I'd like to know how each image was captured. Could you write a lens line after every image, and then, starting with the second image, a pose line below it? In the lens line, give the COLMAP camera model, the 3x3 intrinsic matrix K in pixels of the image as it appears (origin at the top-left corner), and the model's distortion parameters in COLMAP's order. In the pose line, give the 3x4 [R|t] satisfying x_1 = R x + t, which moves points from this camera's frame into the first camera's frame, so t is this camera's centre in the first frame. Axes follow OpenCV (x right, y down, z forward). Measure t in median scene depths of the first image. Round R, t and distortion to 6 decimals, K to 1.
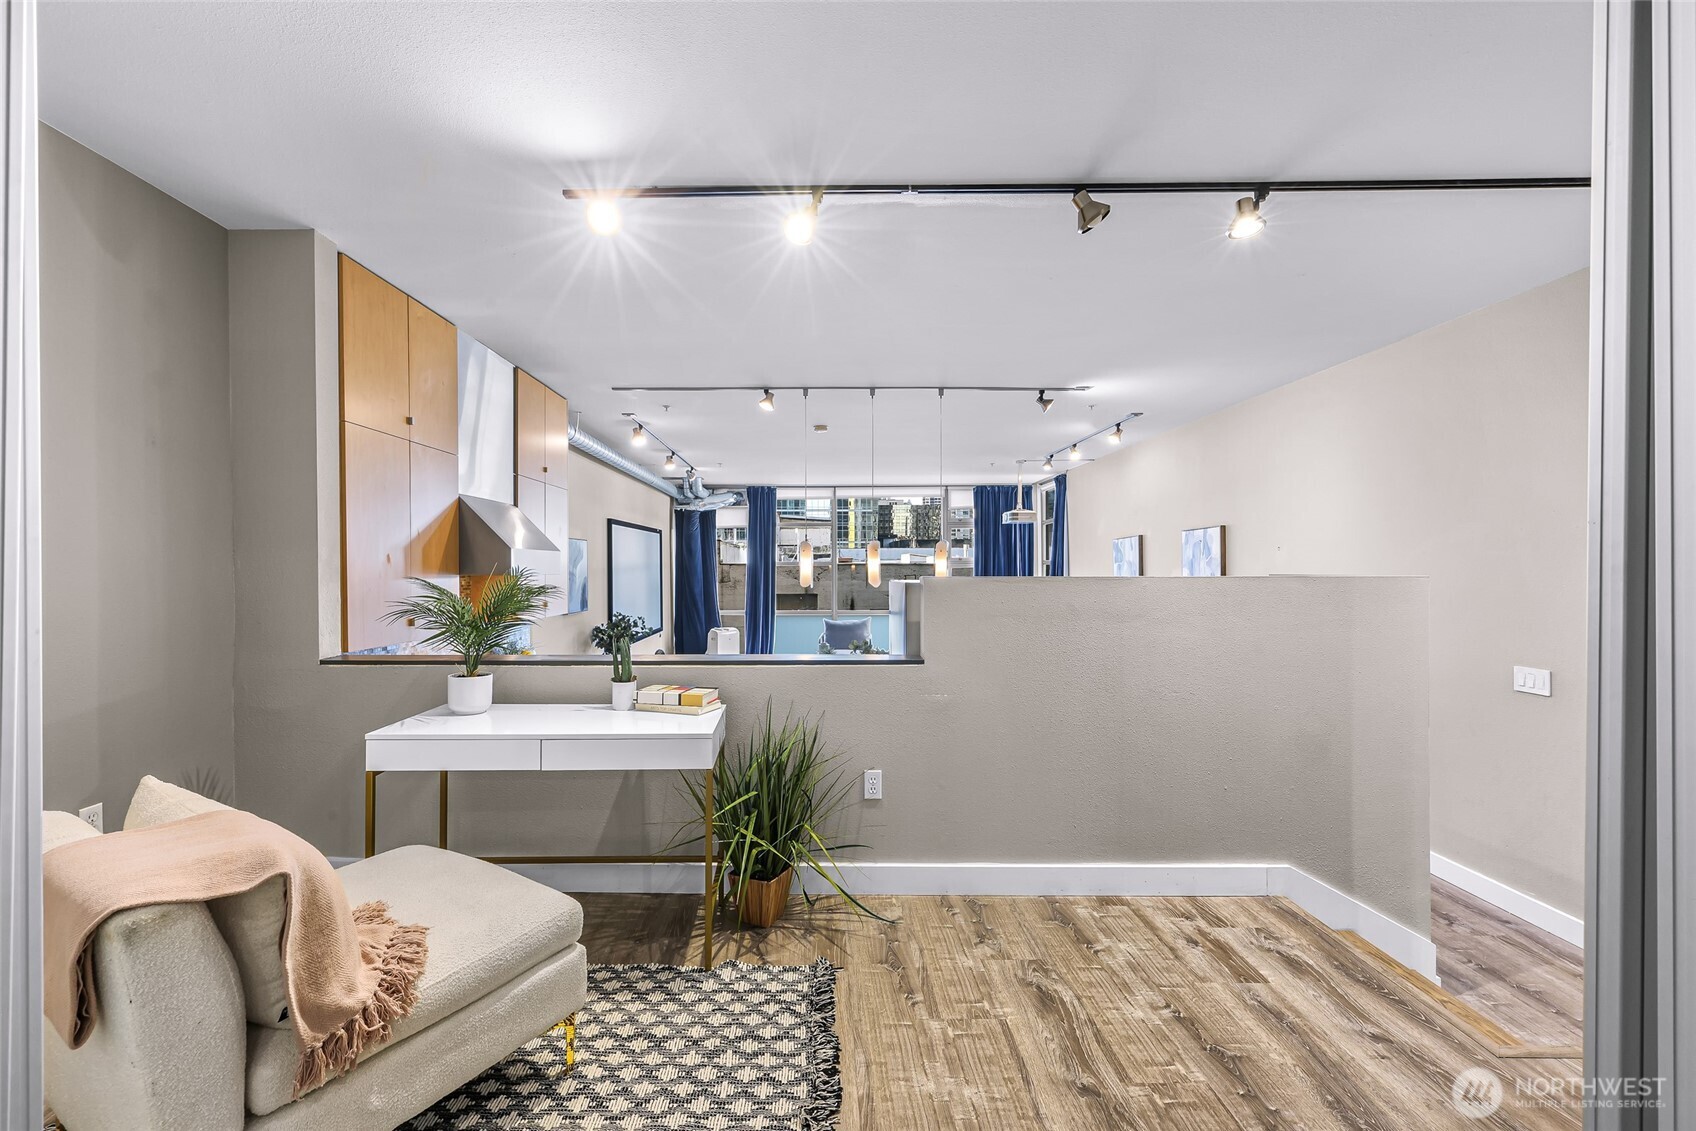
lens RADIAL K [[695.8, 0, 812.2], [0, 695.8, 571.7], [0, 0, 1]] dist [0.002184, -0.000179]
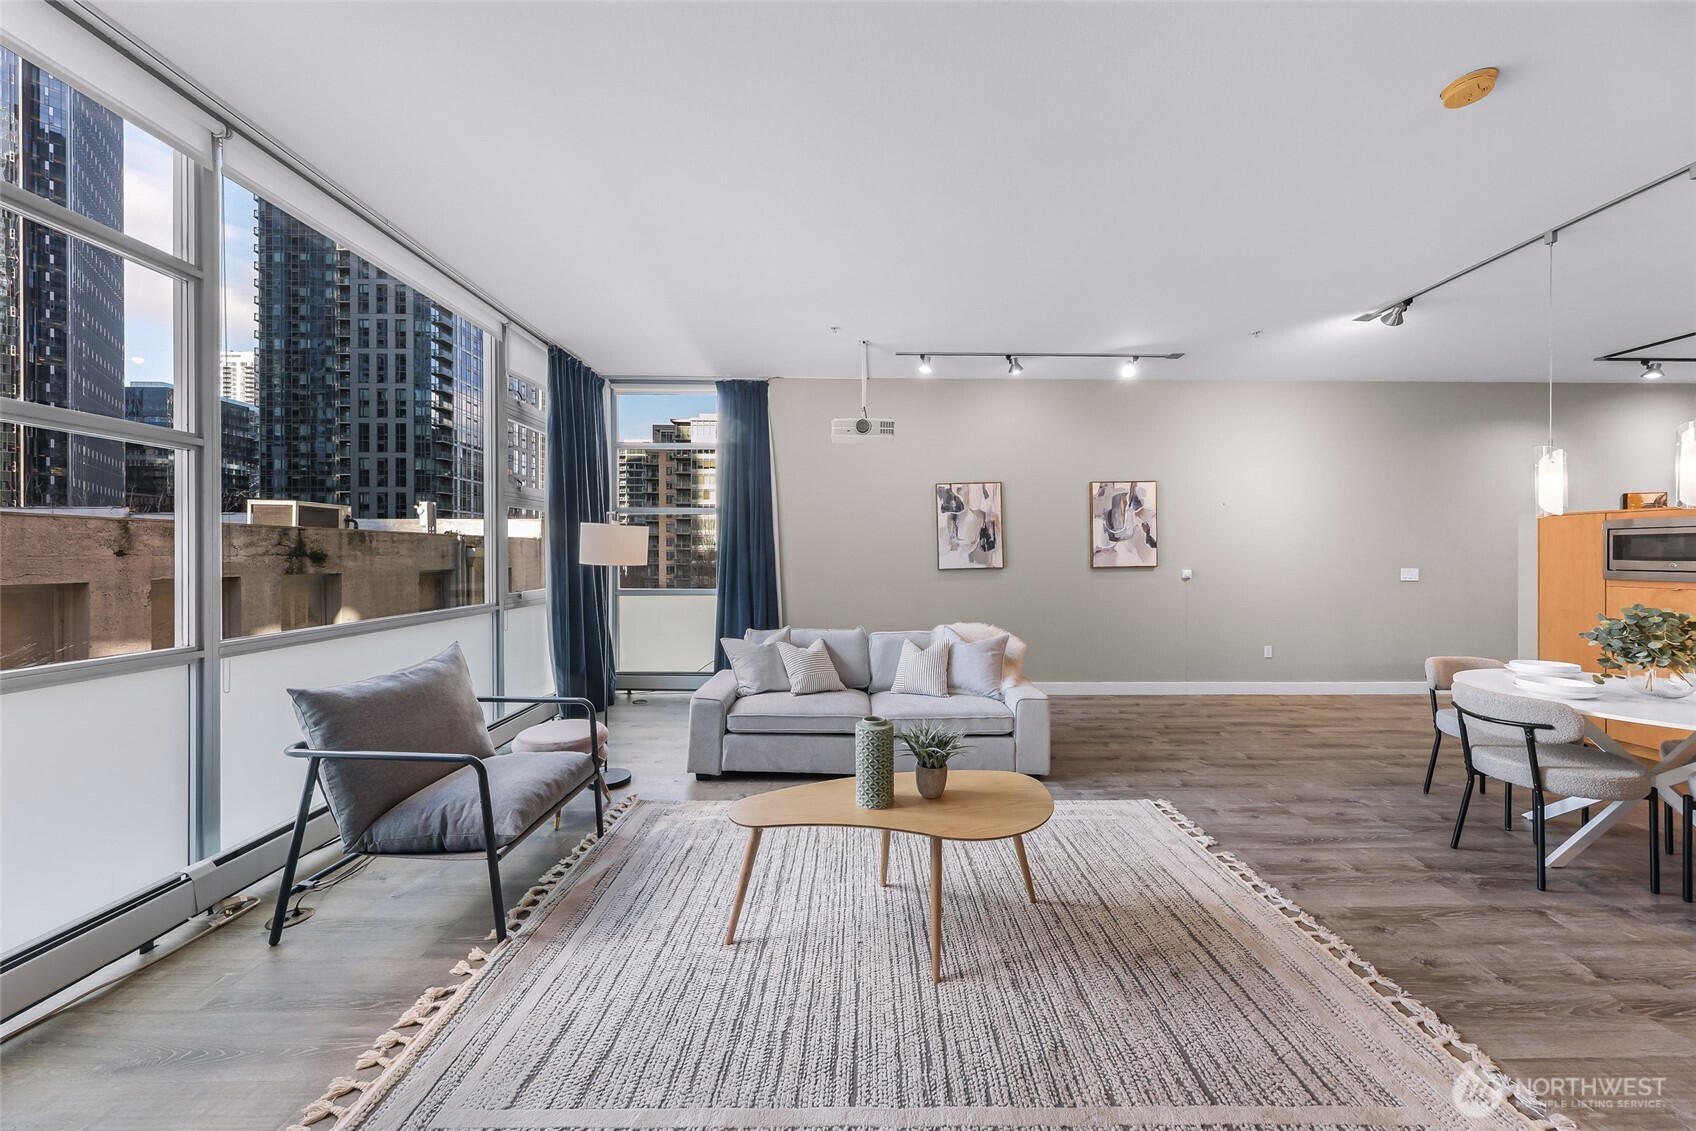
lens RADIAL K [[566.2, 0, 862.6], [0, 566.2, 555.4], [0, 0, 1]] dist [0.000796, 0.000212]
pose [[-0.027598, 0.000573, 0.999619, -0.764799], [0.007311, 0.999973, -0.000372, 0.122535], [-0.999592, 0.007298, -0.027602, 3.598986]]
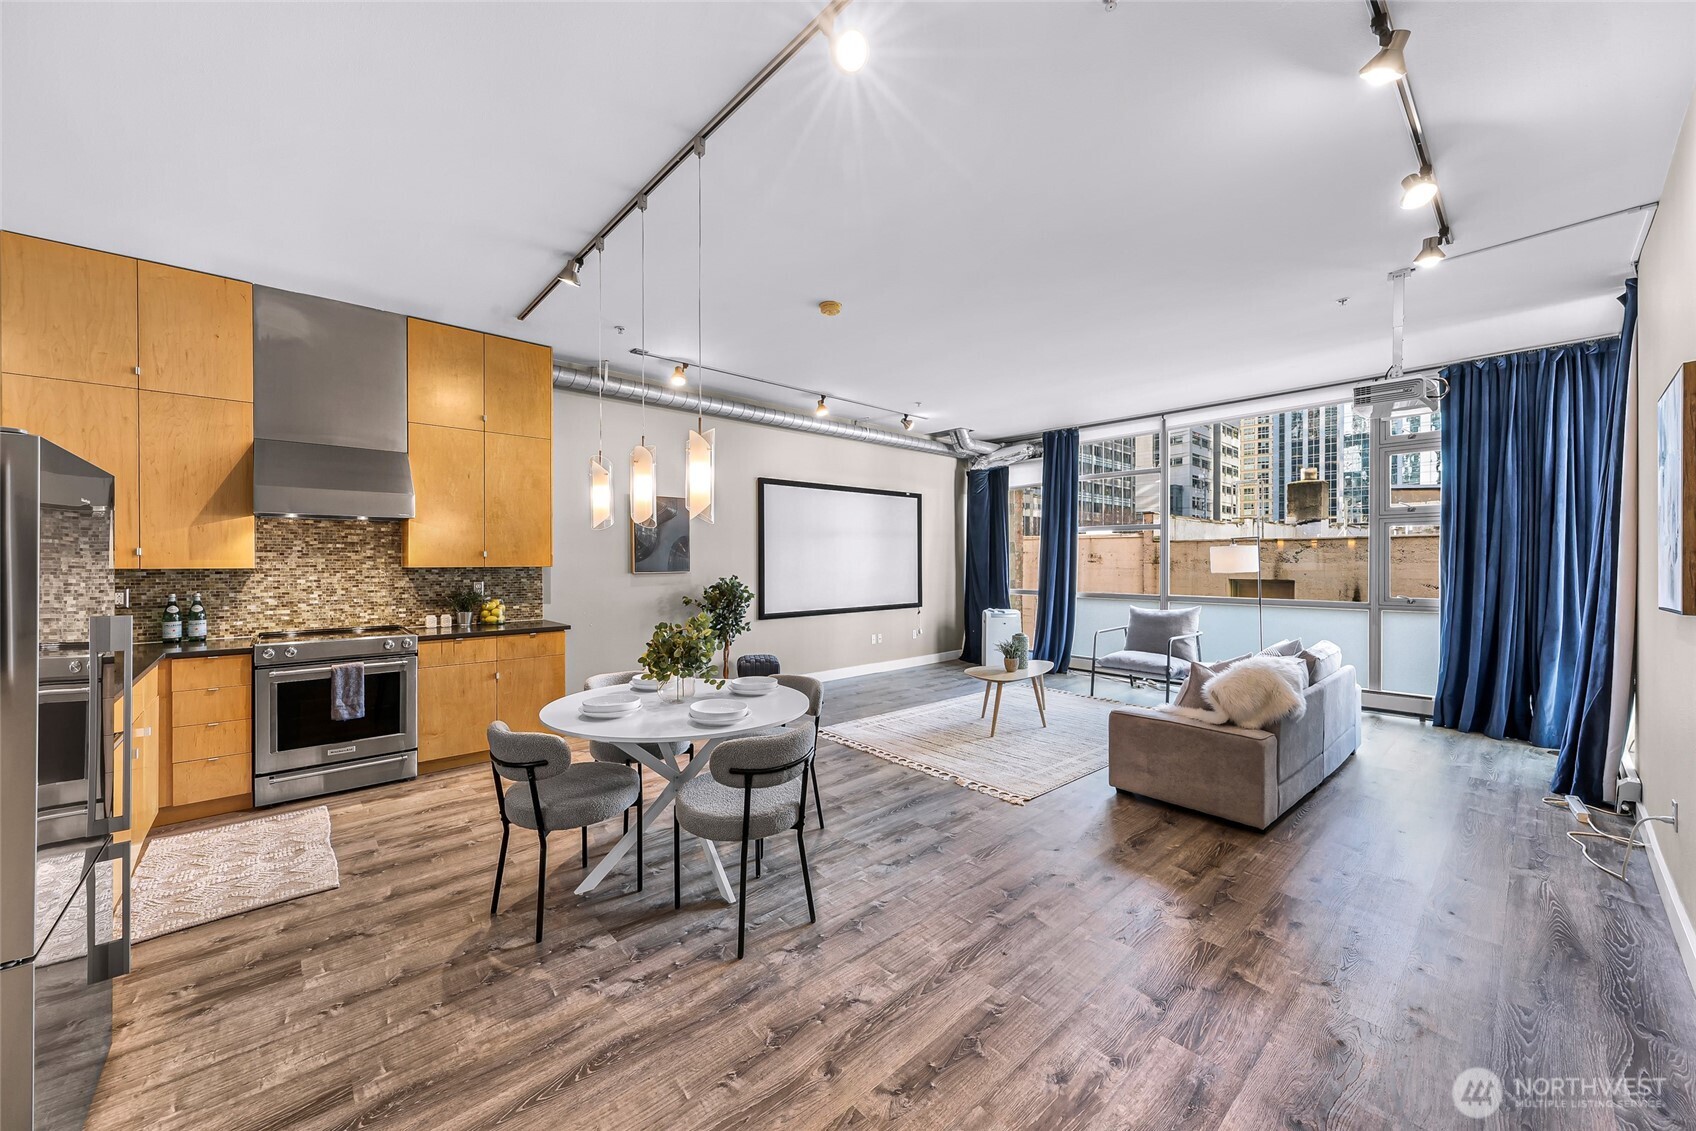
lens RADIAL K [[624.4, 0, 838.2], [0, 624.4, 562.4], [0, 0, 1]] dist [0.004082, 0.000087]
pose [[0.666346, 0.005185, -0.745624, 1.275212], [-0.006115, 0.999980, 0.001489, 0.112665], [0.745617, 0.003567, 0.666365, 1.614406]]
